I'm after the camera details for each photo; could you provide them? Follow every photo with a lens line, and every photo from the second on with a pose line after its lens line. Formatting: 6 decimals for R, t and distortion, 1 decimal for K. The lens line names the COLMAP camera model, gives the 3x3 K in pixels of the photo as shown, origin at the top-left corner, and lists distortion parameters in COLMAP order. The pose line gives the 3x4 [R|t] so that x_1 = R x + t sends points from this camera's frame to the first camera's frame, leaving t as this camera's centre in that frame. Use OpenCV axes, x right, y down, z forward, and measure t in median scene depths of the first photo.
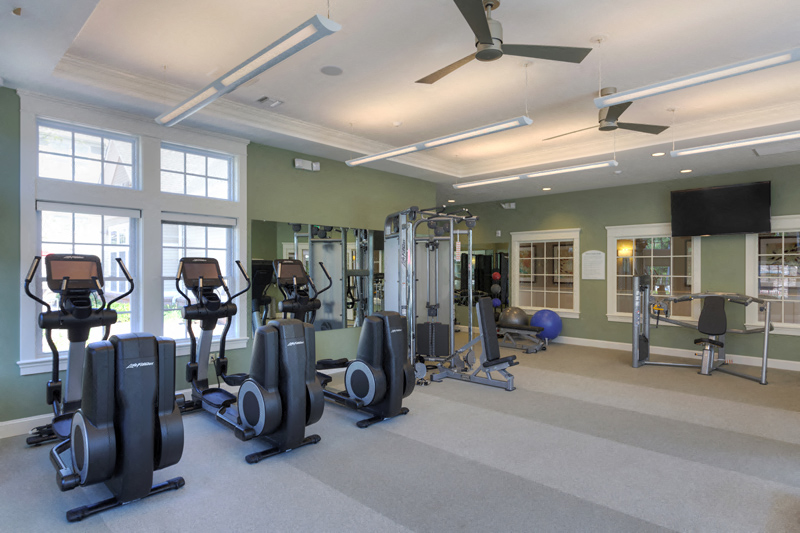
lens RADIAL K [[459.7, 0, 399.7], [0, 459.7, 266.8], [0, 0, 1]] dist [-0.016163, 0.000939]
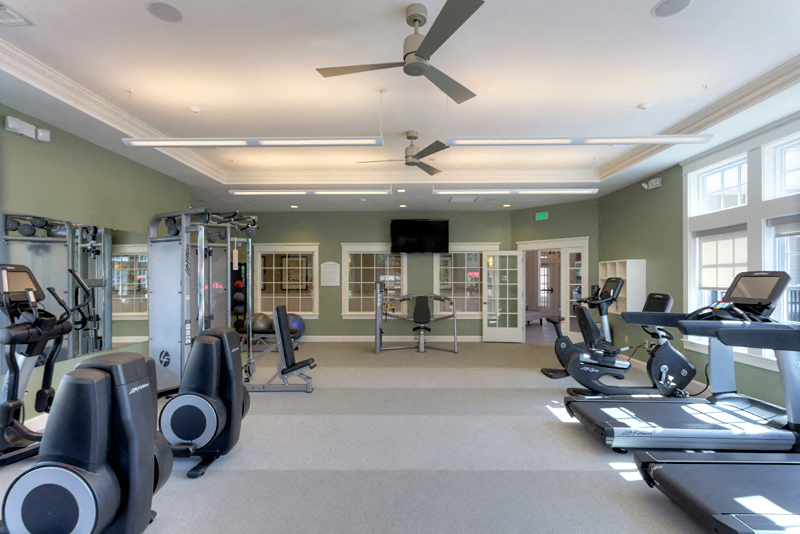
lens RADIAL K [[384.0, 0, 400.6], [0, 384.0, 274.1], [0, 0, 1]] dist [-0.002322, 0.001376]
pose [[0.722424, 0.003019, 0.691444, -0.182835], [-0.000403, 0.999992, -0.003946, 0.000214], [-0.691450, 0.002572, 0.722419, 0.173858]]
